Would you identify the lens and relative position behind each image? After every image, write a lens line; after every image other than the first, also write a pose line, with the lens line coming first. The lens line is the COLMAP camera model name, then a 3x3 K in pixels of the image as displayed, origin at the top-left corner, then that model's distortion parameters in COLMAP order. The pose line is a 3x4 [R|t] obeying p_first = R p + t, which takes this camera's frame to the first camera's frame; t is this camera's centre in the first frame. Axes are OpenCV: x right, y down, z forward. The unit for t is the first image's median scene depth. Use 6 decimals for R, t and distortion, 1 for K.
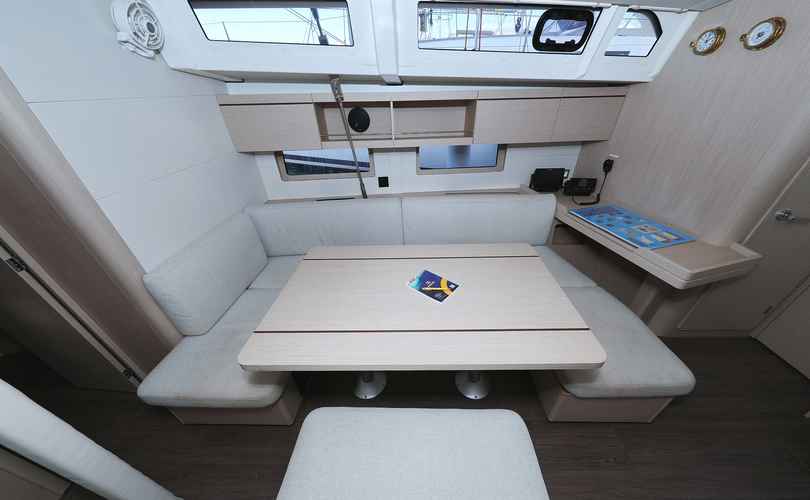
lens RADIAL K [[252.4, 0, 405.0], [0, 252.4, 250.0], [0, 0, 1]] dist [-0.000733, 0.000000]
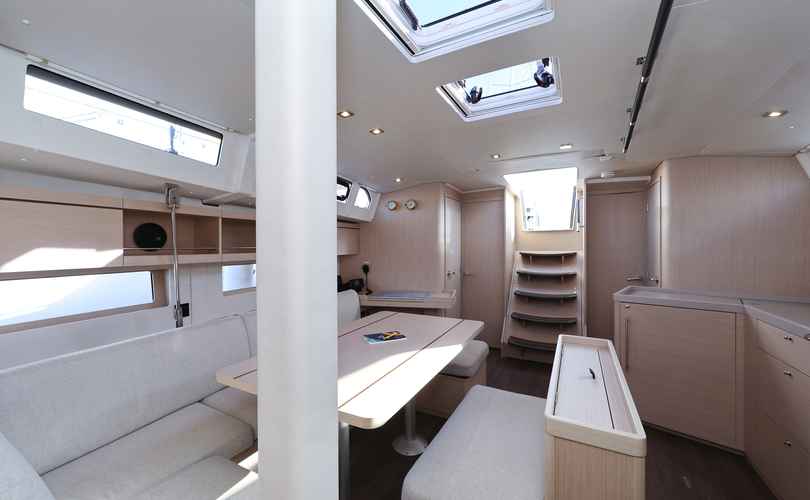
lens RADIAL K [[316.3, 0, 405.0], [0, 316.3, 250.0], [0, 0, 1]] dist [0.000263, 0.000017]
pose [[0.474484, 0.000657, 0.880264, -0.847431], [0.433062, 0.870439, -0.234080, 0.118399], [-0.766370, 0.492276, 0.412725, 0.019528]]
